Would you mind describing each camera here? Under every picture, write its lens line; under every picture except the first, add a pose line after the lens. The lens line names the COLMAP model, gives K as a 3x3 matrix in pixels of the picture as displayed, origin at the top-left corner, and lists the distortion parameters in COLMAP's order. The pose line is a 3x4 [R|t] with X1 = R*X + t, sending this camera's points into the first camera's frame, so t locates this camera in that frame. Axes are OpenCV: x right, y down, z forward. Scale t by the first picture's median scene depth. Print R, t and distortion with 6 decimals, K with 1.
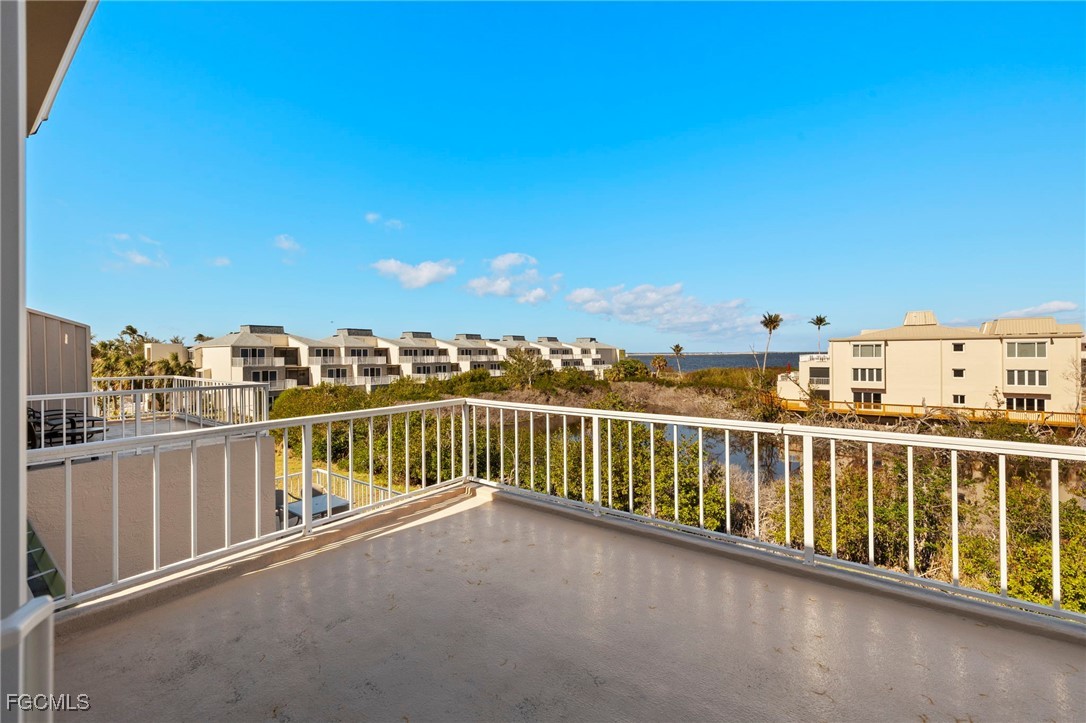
lens RADIAL K [[454.7, 0, 538.7], [0, 454.7, 351.7], [0, 0, 1]] dist [0.000964, -0.000211]
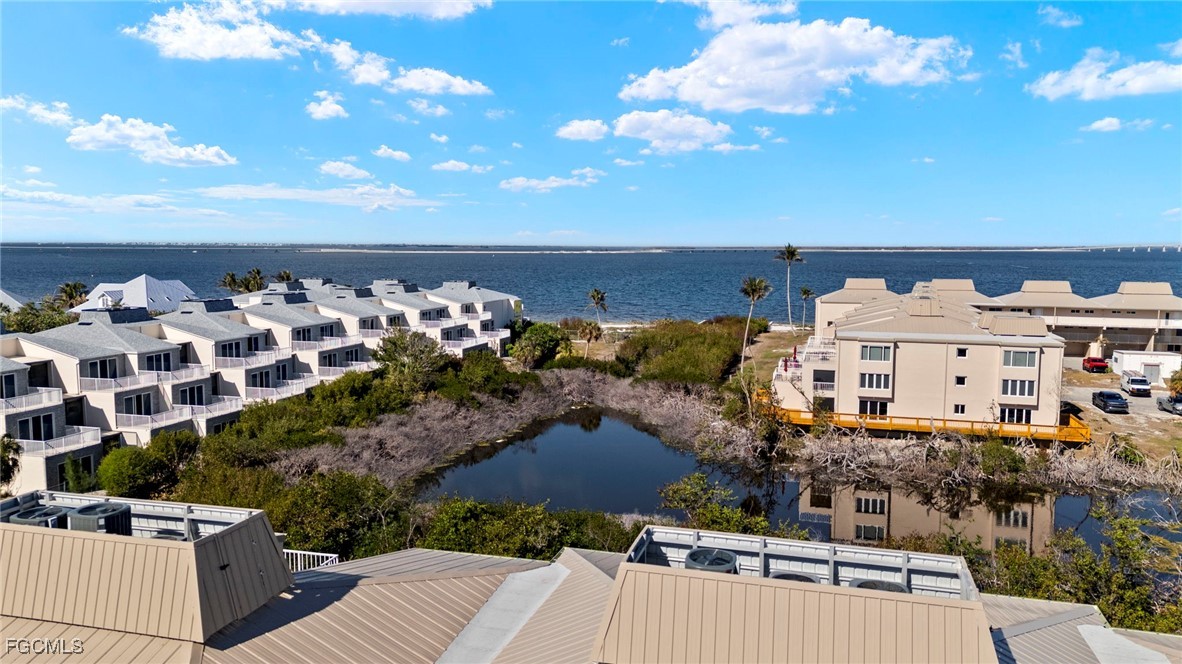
lens RADIAL K [[840.6, 0, 590.0], [0, 840.6, 328.2], [0, 0, 1]] dist [0.068049, -0.101054]
pose [[0.933556, -0.024718, 0.357577, -0.266524], [-0.011097, 0.995148, 0.097763, -0.153419], [-0.358259, -0.095235, 0.928752, -0.214382]]
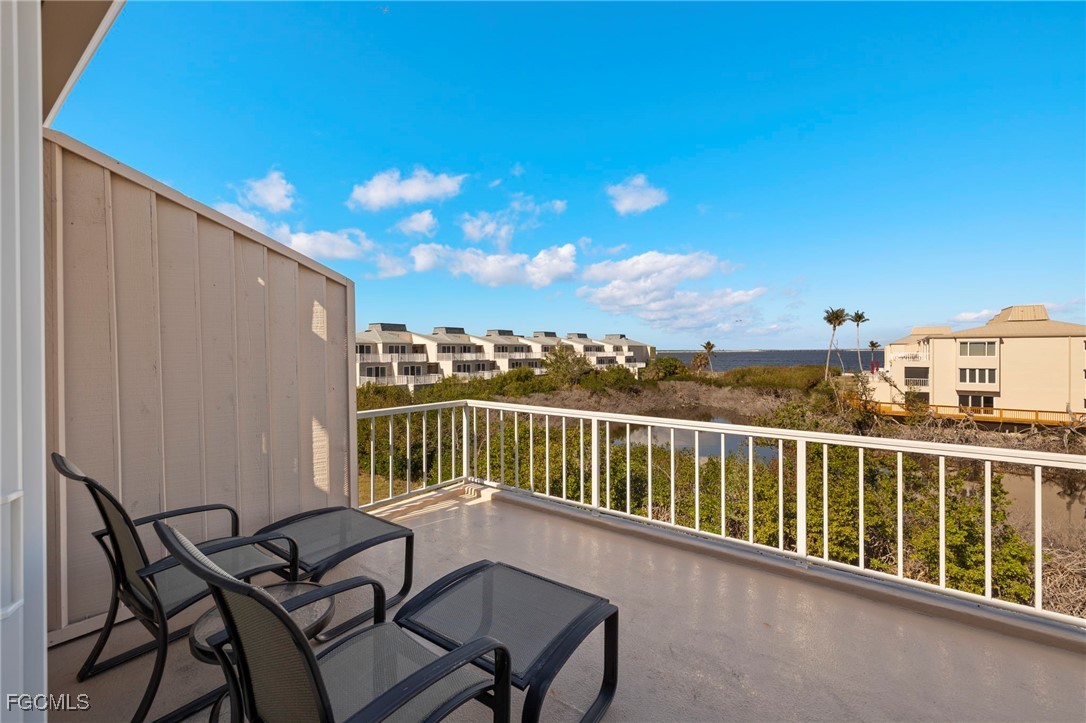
lens RADIAL K [[454.7, 0, 538.7], [0, 454.7, 351.7], [0, 0, 1]] dist [0.000964, -0.000211]
pose [[0.999996, 0.002671, -0.001052, -0.107746], [-0.002664, 0.999973, 0.006824, -0.000207], [0.001071, -0.006821, 0.999976, 0.081001]]
